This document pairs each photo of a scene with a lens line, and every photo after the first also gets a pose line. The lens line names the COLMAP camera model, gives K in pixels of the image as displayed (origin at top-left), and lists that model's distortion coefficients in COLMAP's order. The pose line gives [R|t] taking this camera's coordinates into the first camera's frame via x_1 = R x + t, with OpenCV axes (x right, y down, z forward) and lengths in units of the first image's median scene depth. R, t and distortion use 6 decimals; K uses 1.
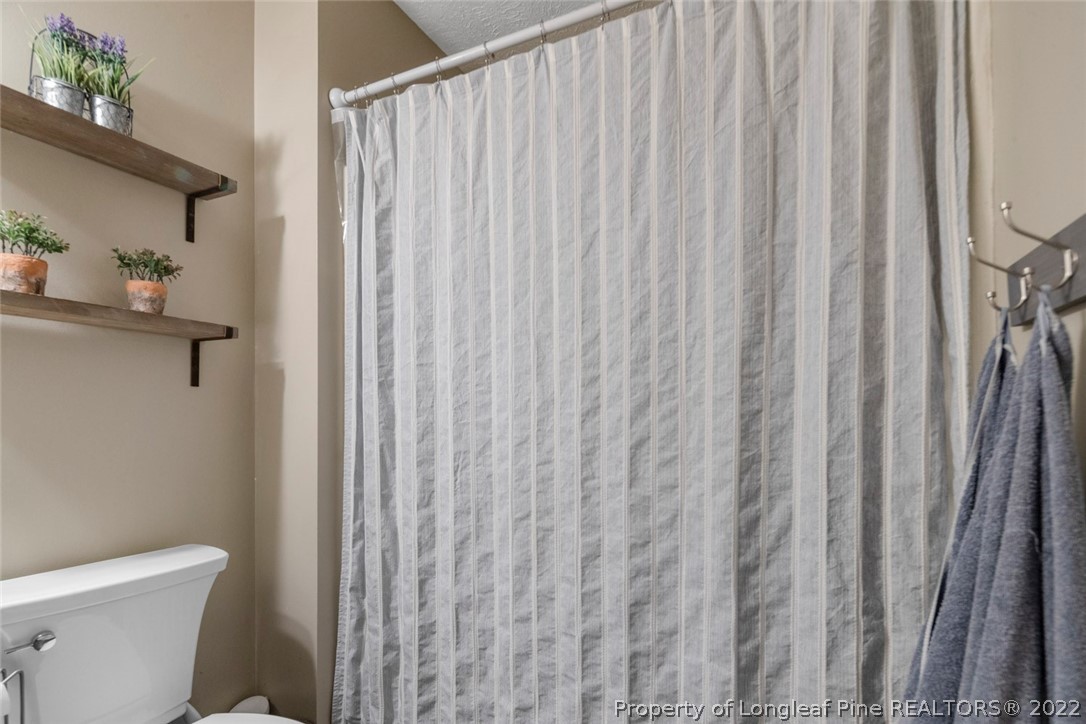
lens RADIAL K [[531.6, 0, 544.0], [0, 531.6, 418.0], [0, 0, 1]] dist [0.007084, -0.007142]
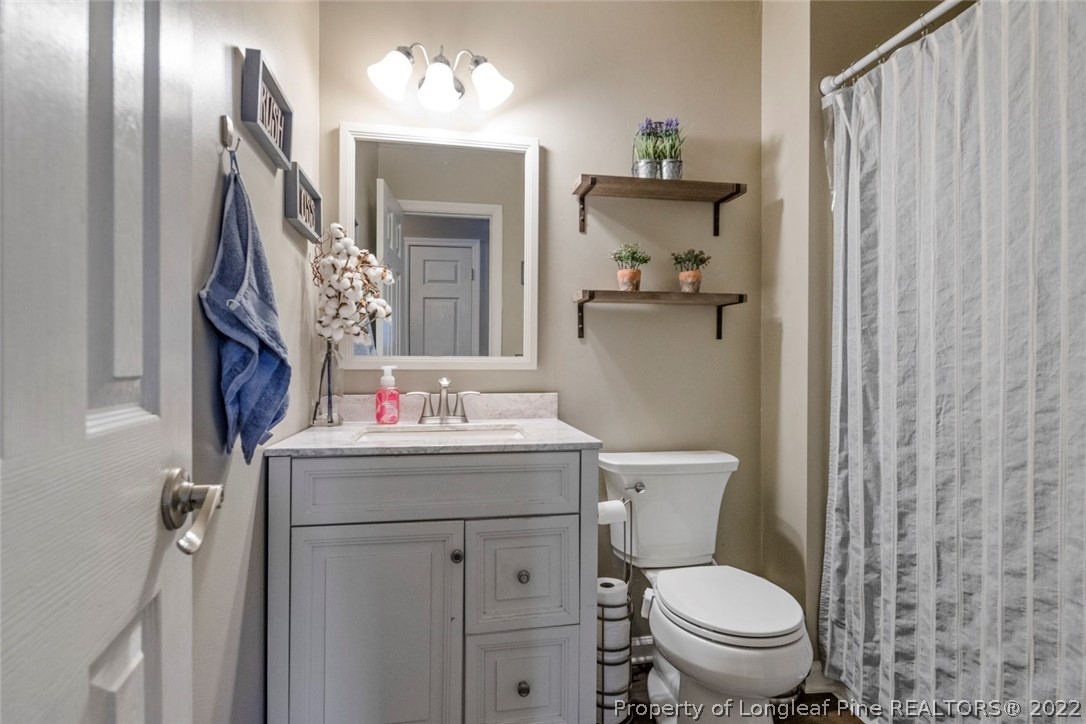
lens RADIAL K [[531.6, 0, 543.3], [0, 531.6, 362.4], [0, 0, 1]] dist [0.007084, -0.007142]
pose [[0.605879, 0.001439, -0.795556, 0.189627], [0.000177, 0.999998, 0.001944, -0.001438], [0.795557, -0.001318, 0.605877, -0.229875]]
